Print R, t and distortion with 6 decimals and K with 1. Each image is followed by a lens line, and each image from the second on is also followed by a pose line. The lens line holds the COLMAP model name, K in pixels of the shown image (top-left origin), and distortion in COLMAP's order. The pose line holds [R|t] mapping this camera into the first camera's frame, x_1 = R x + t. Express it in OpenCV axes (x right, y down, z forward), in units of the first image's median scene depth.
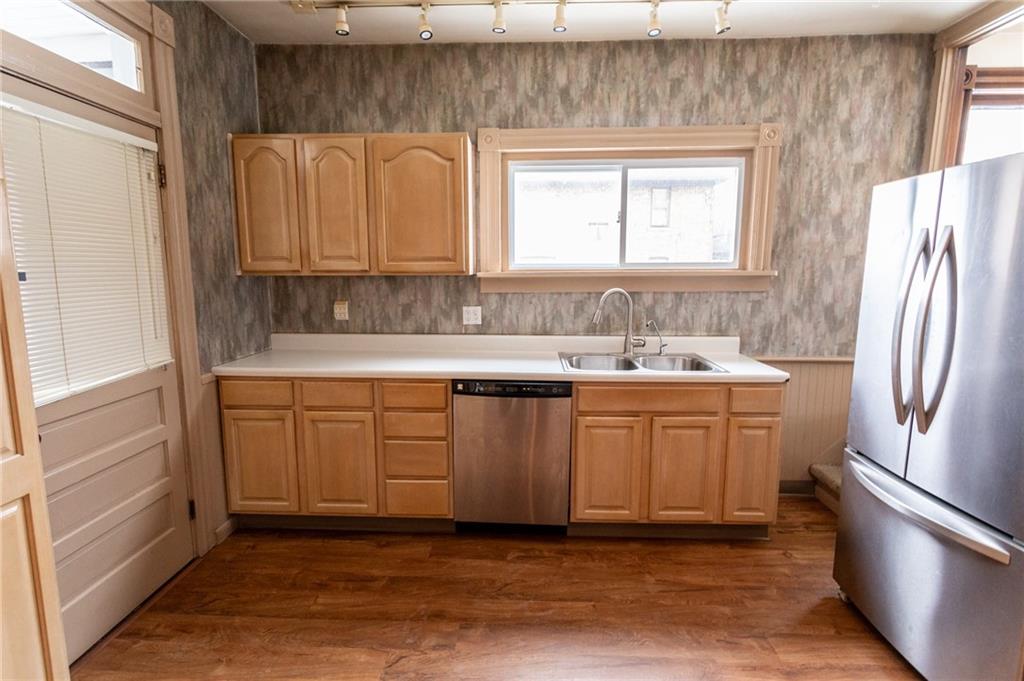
lens RADIAL K [[493.9, 0, 506.9], [0, 493.9, 338.9], [0, 0, 1]] dist [0.002519, 0.000203]
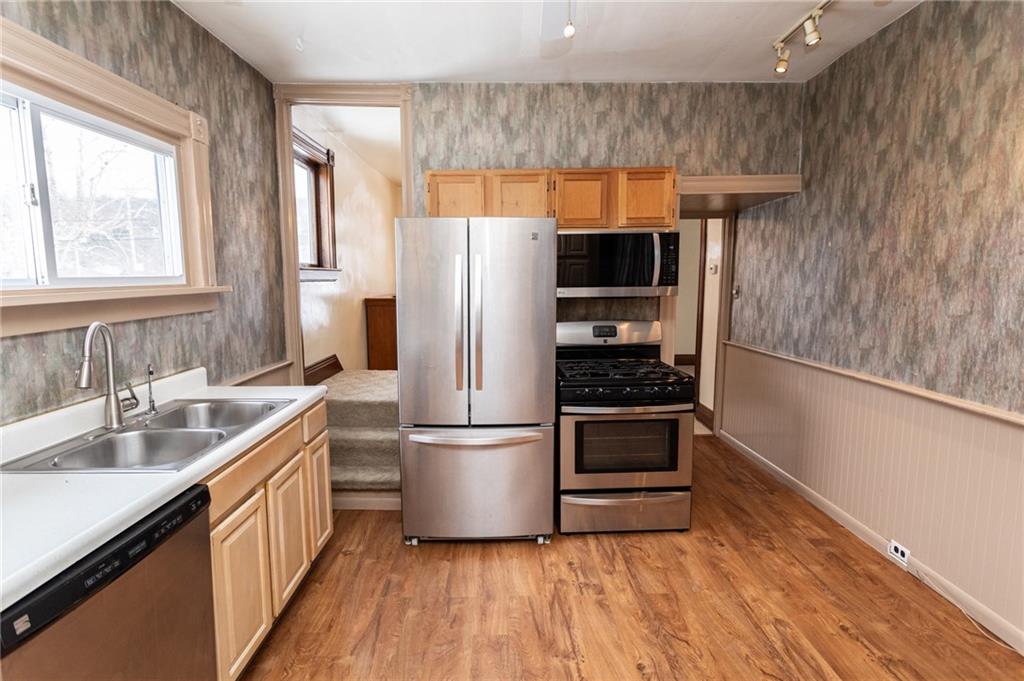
lens RADIAL K [[493.9, 0, 506.9], [0, 493.9, 338.9], [0, 0, 1]] dist [0.002519, 0.000203]
pose [[-0.045879, -0.126525, 0.990902, -0.369667], [0.146525, 0.980365, 0.131963, -0.086157], [-0.988142, 0.151246, -0.026440, 0.525355]]
